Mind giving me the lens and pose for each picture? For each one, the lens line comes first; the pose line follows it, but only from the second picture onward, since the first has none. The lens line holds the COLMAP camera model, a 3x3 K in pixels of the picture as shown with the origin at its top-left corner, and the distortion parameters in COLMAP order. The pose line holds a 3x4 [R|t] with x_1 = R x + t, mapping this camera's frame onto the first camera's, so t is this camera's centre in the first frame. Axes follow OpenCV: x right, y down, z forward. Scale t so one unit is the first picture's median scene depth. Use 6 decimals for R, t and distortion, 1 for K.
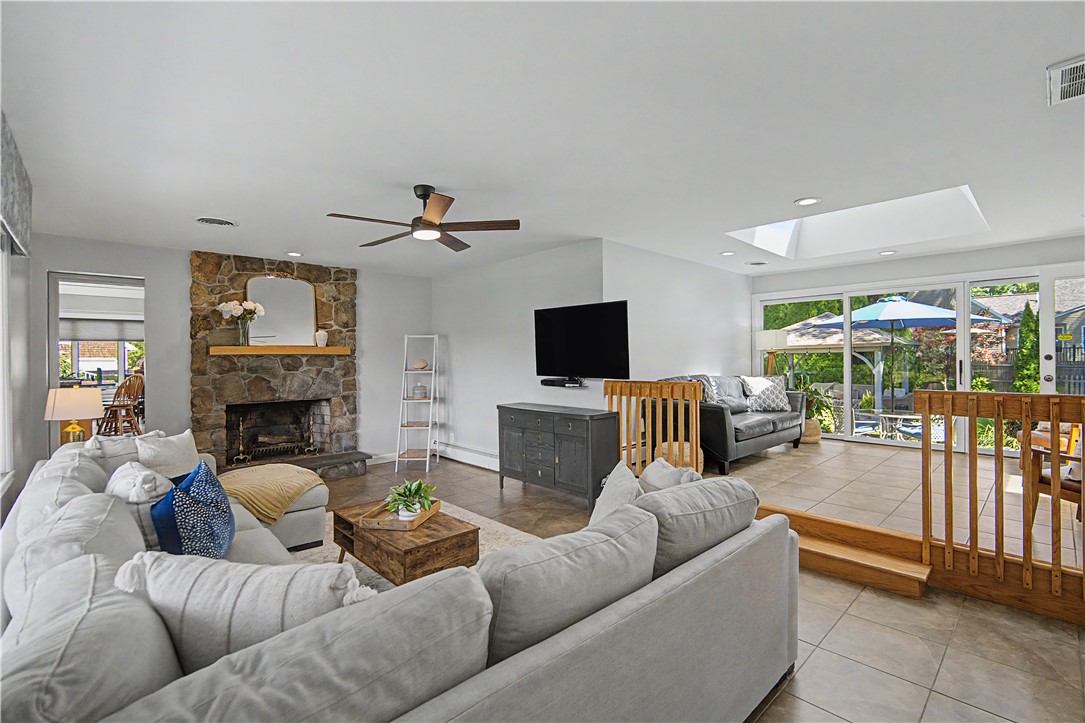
lens RADIAL K [[495.5, 0, 552.4], [0, 495.5, 361.0], [0, 0, 1]] dist [-0.014861, 0.004666]
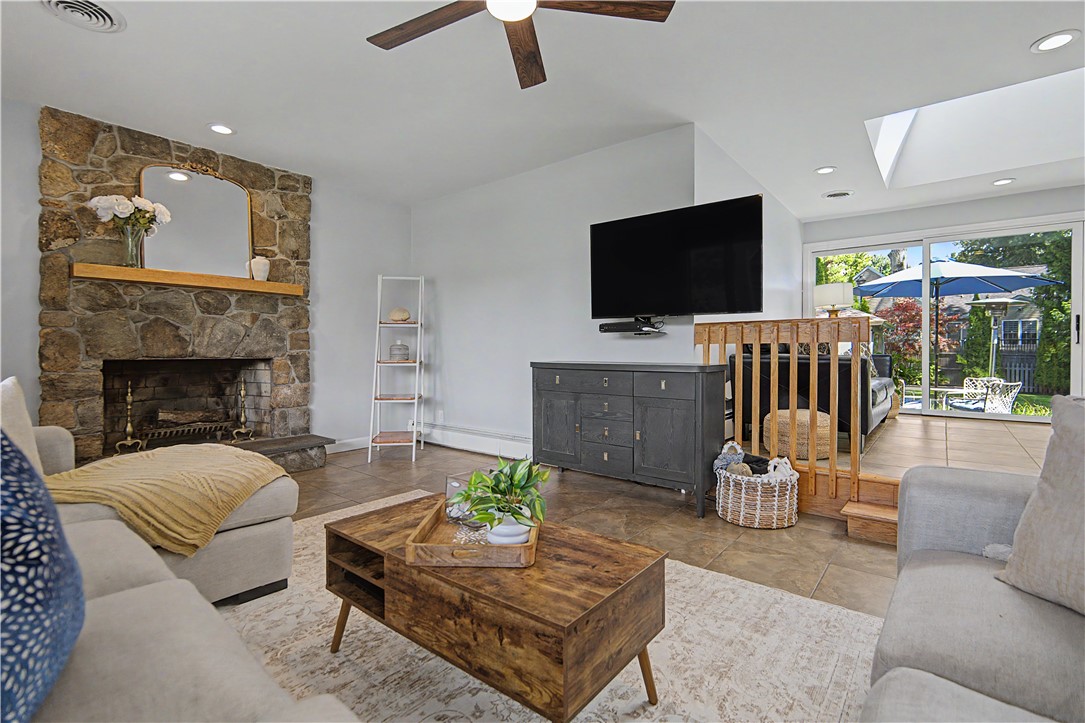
lens RADIAL K [[495.5, 0, 548.2], [0, 495.5, 359.8], [0, 0, 1]] dist [-0.014861, 0.004666]
pose [[0.990937, 0.008388, 0.134066, -0.178242], [-0.008943, 0.999954, 0.003542, 0.081513], [-0.134031, -0.004709, 0.990966, 0.294999]]
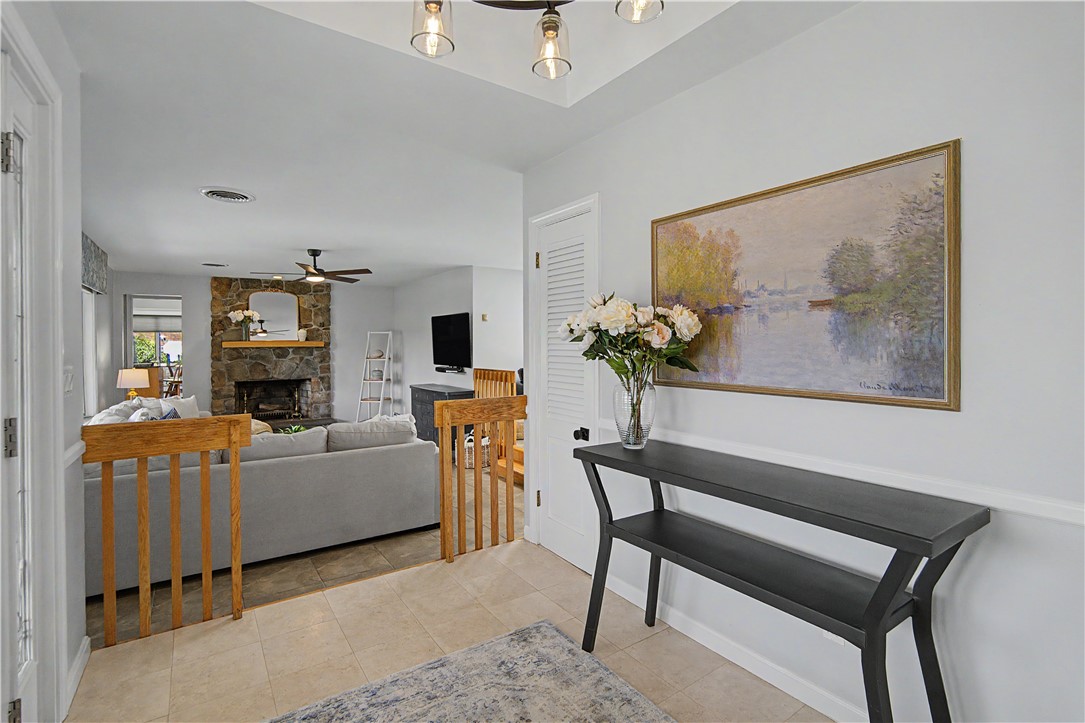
lens RADIAL K [[495.5, 0, 542.8], [0, 495.5, 353.3], [0, 0, 1]] dist [-0.014861, 0.004666]
pose [[0.987413, 0.008690, -0.157925, 0.458028], [-0.006431, 0.999870, 0.014808, -0.021506], [0.158033, -0.013606, 0.987340, -0.286342]]
